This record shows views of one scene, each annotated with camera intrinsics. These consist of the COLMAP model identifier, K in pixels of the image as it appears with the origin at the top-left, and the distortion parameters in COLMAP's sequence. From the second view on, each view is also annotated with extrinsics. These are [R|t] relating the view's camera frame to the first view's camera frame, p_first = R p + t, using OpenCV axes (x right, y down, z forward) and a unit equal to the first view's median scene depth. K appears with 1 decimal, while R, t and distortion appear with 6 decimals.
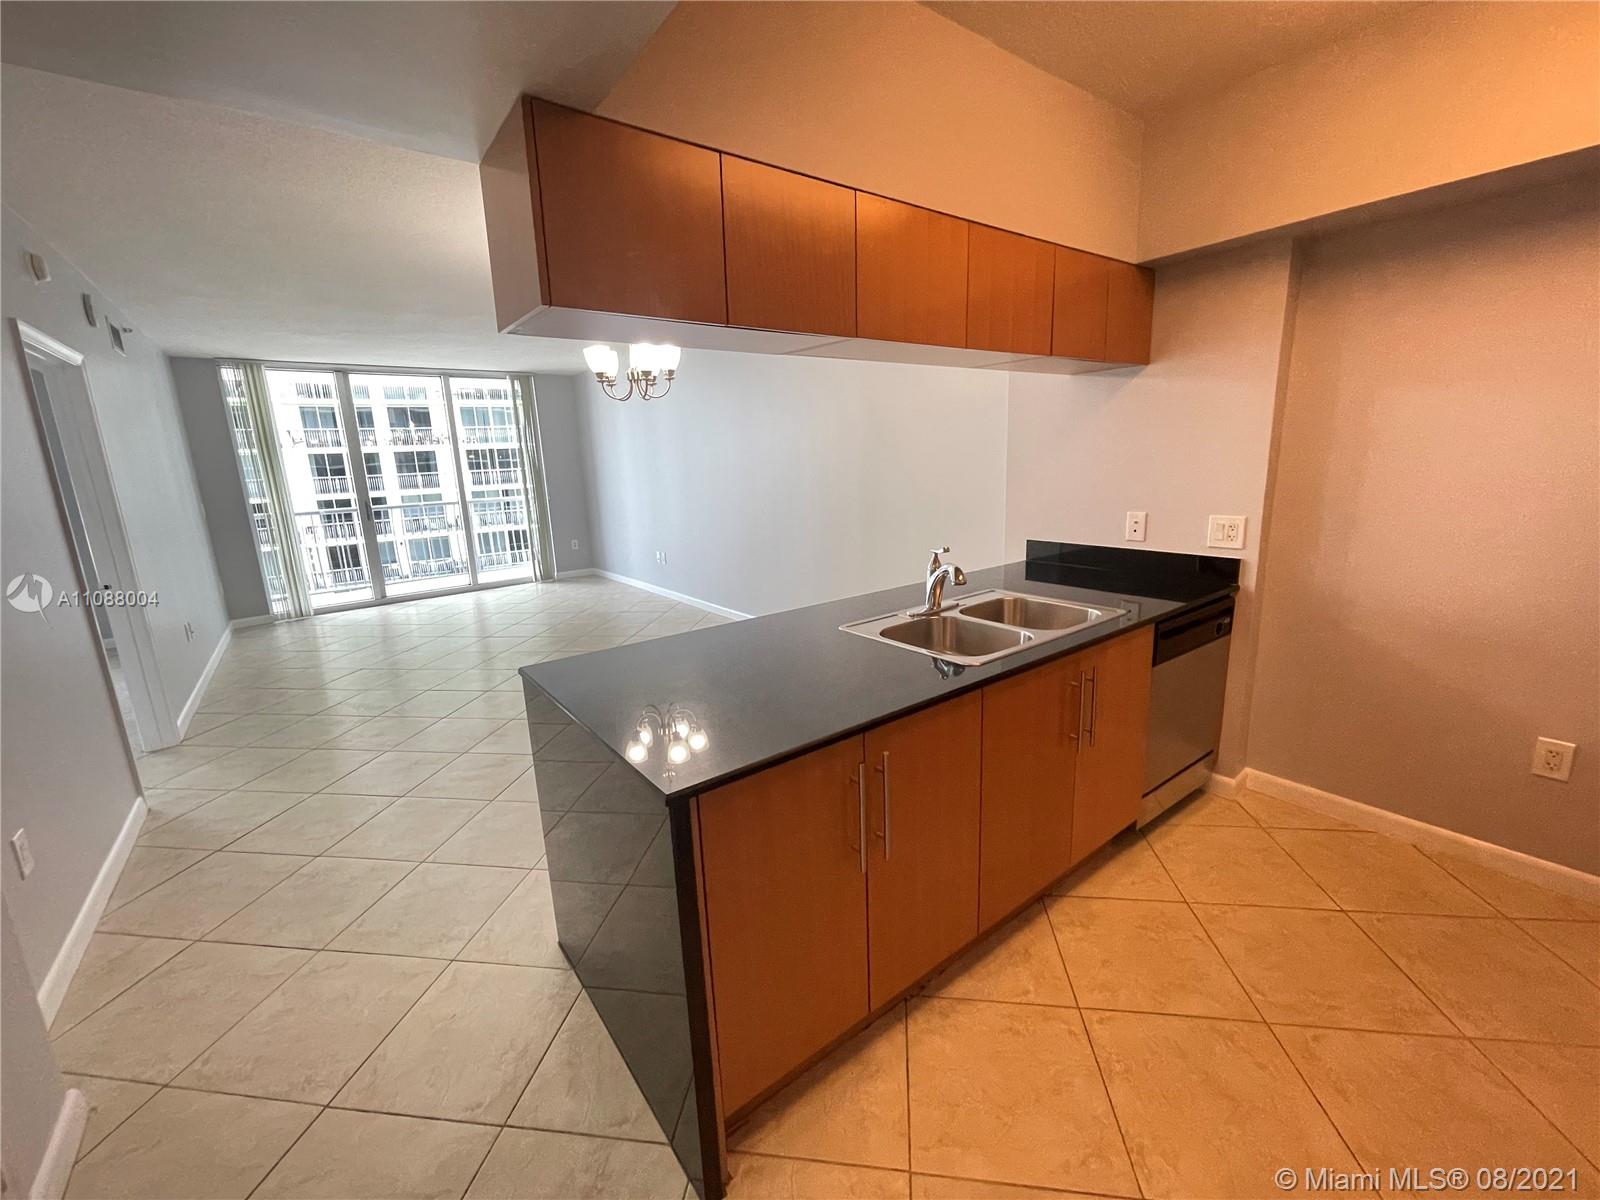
lens RADIAL K [[646.1, 0, 799.7], [0, 646.1, 592.8], [0, 0, 1]] dist [-0.002770, -0.000064]
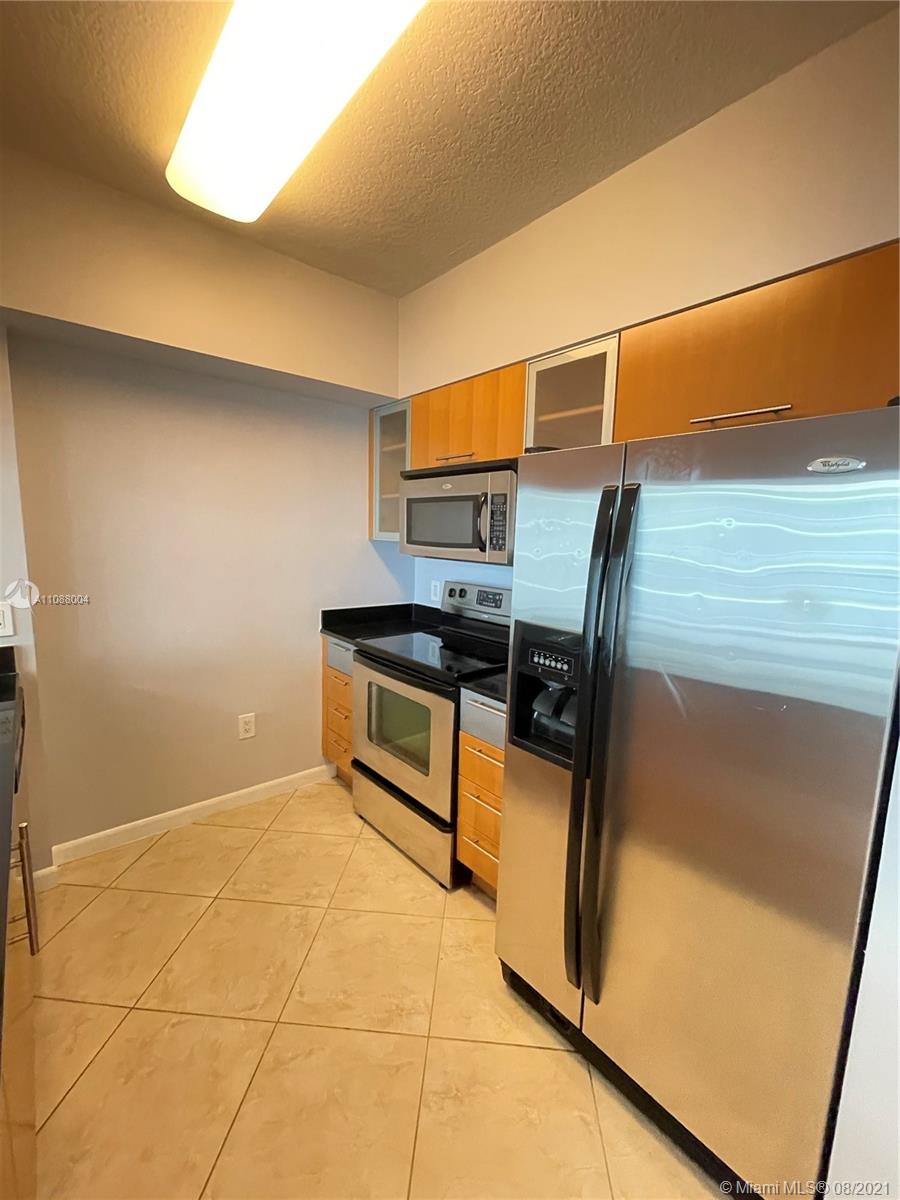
lens RADIAL K [[492.8, 0, 450.0], [0, 492.8, 600.0], [0, 0, 1]] dist [0.001141, -0.000374]
pose [[-0.064182, -0.095825, 0.993327, -0.081573], [0.180218, 0.977901, 0.105982, -0.087131], [-0.981531, 0.185817, -0.045494, 0.422084]]
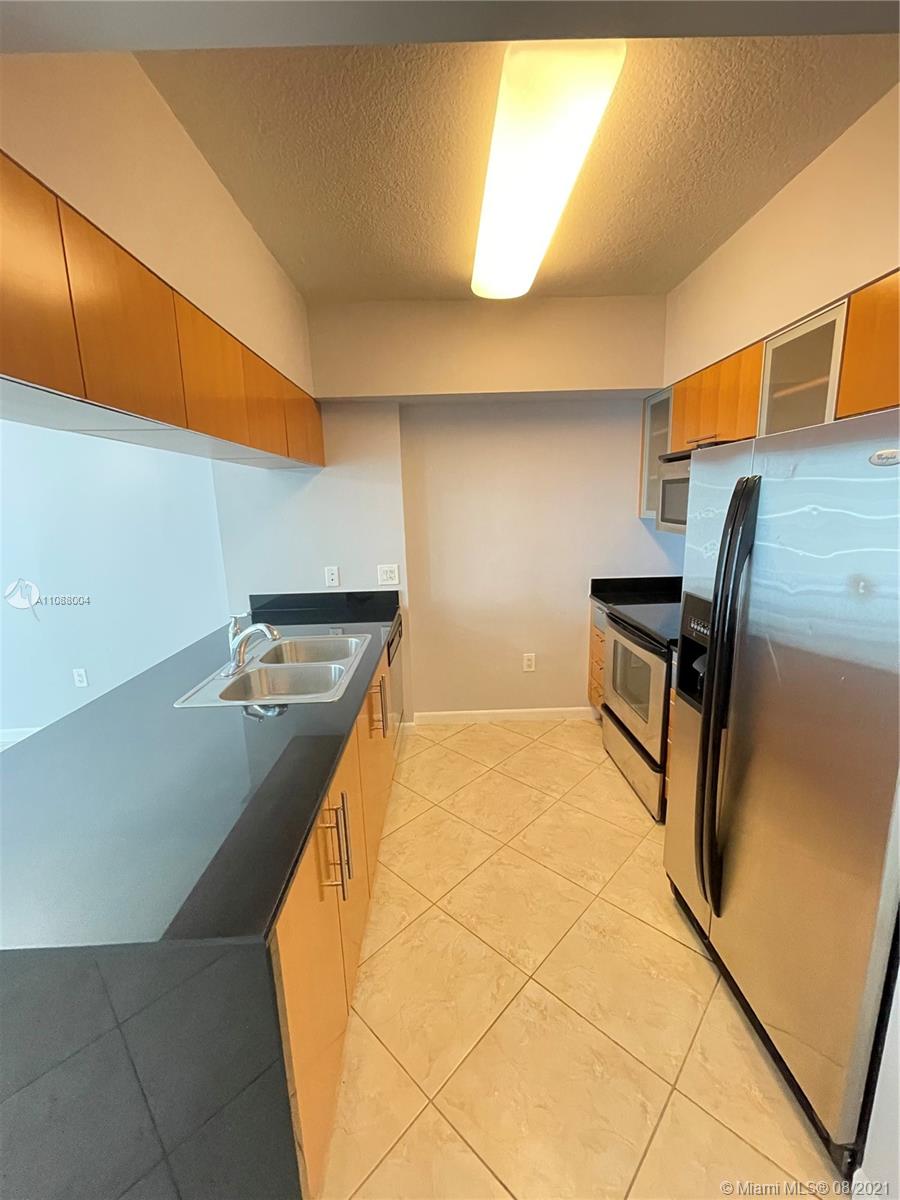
lens RADIAL K [[484.6, 0, 453.8], [0, 484.6, 602.5], [0, 0, 1]] dist [-0.002770, -0.000064]
pose [[0.580359, -0.138794, 0.802446, -0.249903], [0.172249, 0.983997, 0.045618, -0.058351], [-0.795936, 0.111746, 0.594978, 0.168751]]
